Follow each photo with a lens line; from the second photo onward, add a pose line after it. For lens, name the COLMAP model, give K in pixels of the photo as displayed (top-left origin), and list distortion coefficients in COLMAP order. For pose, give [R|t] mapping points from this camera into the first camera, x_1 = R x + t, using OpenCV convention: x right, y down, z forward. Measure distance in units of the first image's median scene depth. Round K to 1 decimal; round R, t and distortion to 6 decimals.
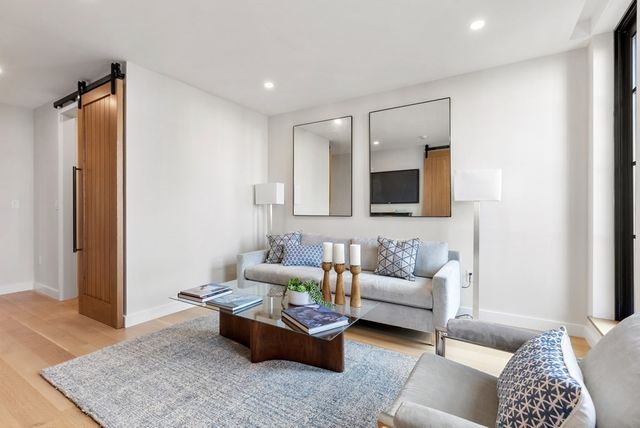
lens RADIAL K [[296.3, 0, 321.5], [0, 296.3, 208.4], [0, 0, 1]] dist [0.020609, -0.000443]
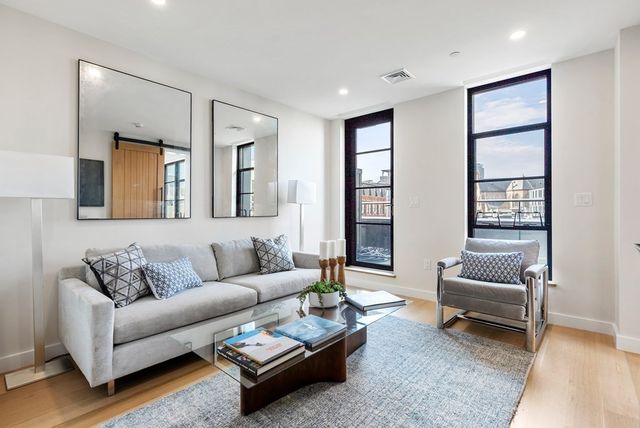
lens RADIAL K [[296.3, 0, 320.6], [0, 296.3, 214.1], [0, 0, 1]] dist [0.020609, -0.000443]
pose [[0.178651, -0.011995, 0.983839, -0.698123], [0.003654, 0.999927, 0.011527, 0.005961], [-0.983906, 0.001535, 0.178682, 0.573226]]
